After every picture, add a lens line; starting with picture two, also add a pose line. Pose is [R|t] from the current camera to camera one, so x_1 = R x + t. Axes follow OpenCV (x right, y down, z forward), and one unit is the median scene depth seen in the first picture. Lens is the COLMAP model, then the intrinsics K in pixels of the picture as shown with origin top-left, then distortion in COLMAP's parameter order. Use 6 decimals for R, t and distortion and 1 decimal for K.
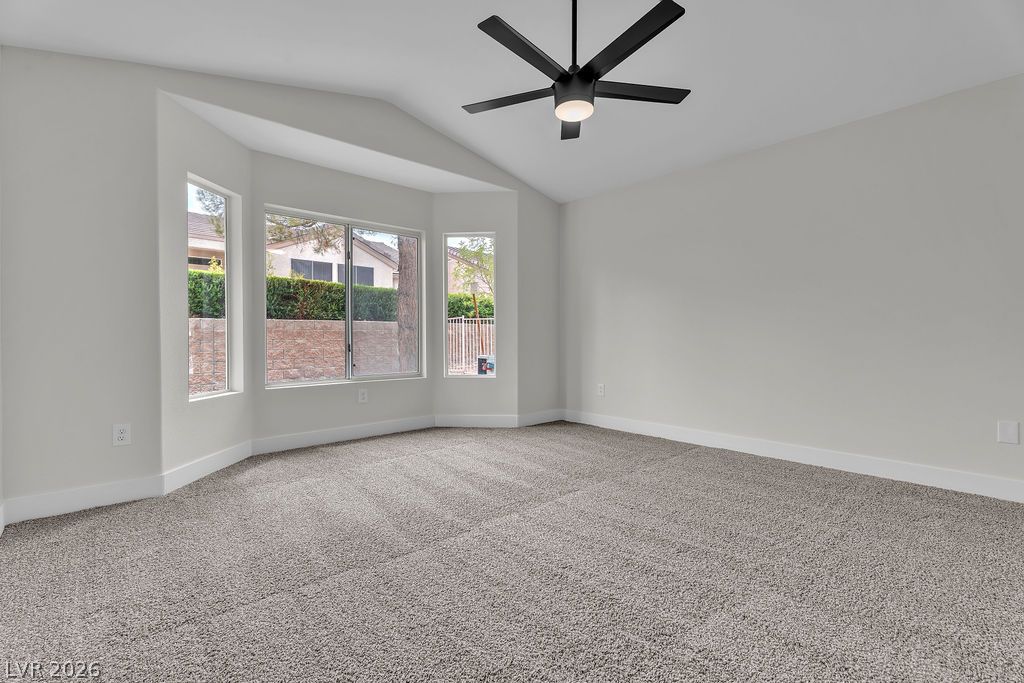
lens RADIAL K [[454.4, 0, 501.3], [0, 454.4, 339.1], [0, 0, 1]] dist [-0.001530, 0.000080]
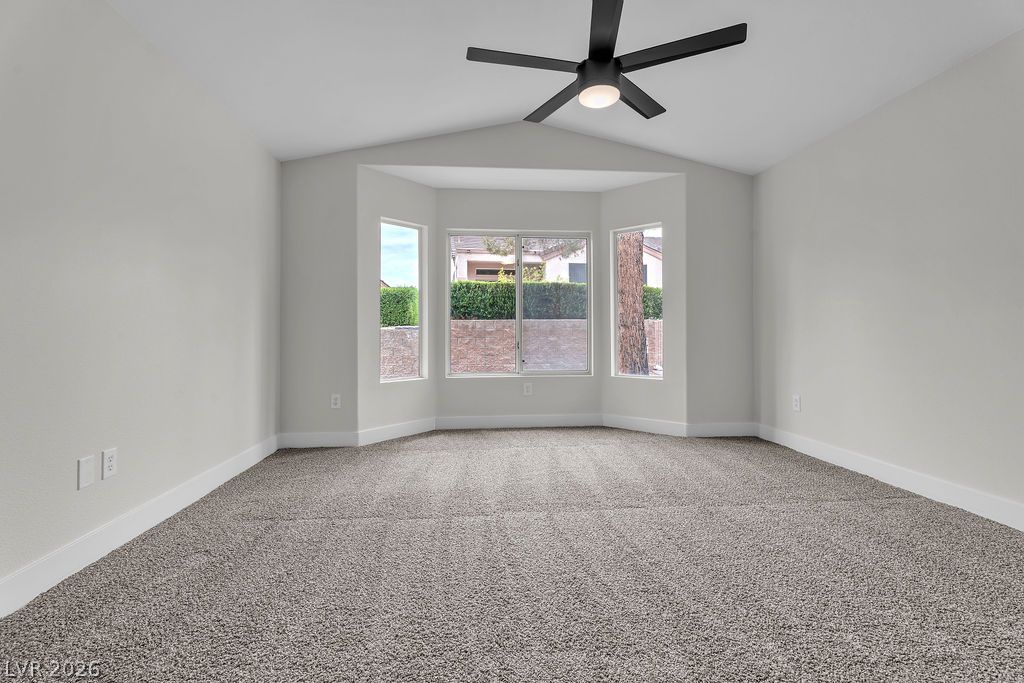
lens RADIAL K [[460.7, 0, 506.1], [0, 460.7, 329.4], [0, 0, 1]] dist [-0.001381, 0.000004]
pose [[0.806935, -0.006975, -0.590599, 0.307105], [-0.002391, 0.999883, -0.015076, -0.002350], [0.590636, 0.013577, 0.806824, 0.065746]]
